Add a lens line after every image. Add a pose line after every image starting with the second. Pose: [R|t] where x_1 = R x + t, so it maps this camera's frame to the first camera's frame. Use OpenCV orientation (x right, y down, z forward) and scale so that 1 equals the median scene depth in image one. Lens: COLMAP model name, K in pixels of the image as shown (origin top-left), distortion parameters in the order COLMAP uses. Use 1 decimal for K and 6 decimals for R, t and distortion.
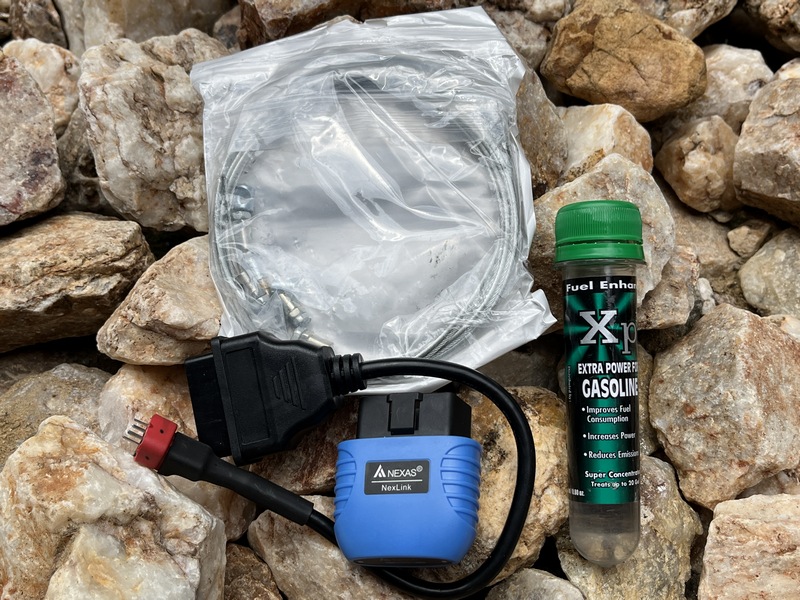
lens RADIAL K [[898.1, 0, 400.1], [0, 898.1, 303.8], [0, 0, 1]] dist [0.003919, -0.001702]
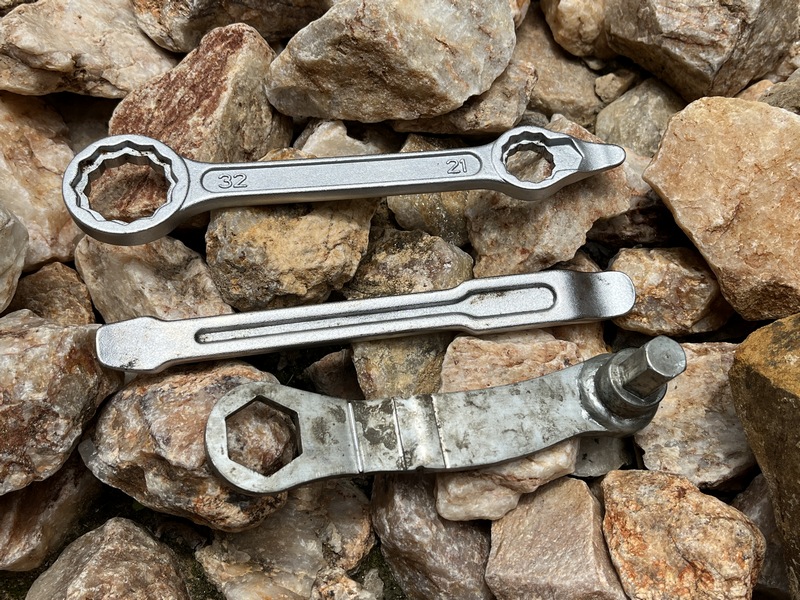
lens RADIAL K [[879.8, 0, 397.0], [0, 879.8, 297.2], [0, 0, 1]] dist [0.008823, 0.000691]
pose [[0.988826, 0.145298, -0.033336, 0.237295], [-0.142948, 0.987627, 0.064484, 0.160360], [0.042293, -0.058998, 0.997362, -0.055617]]
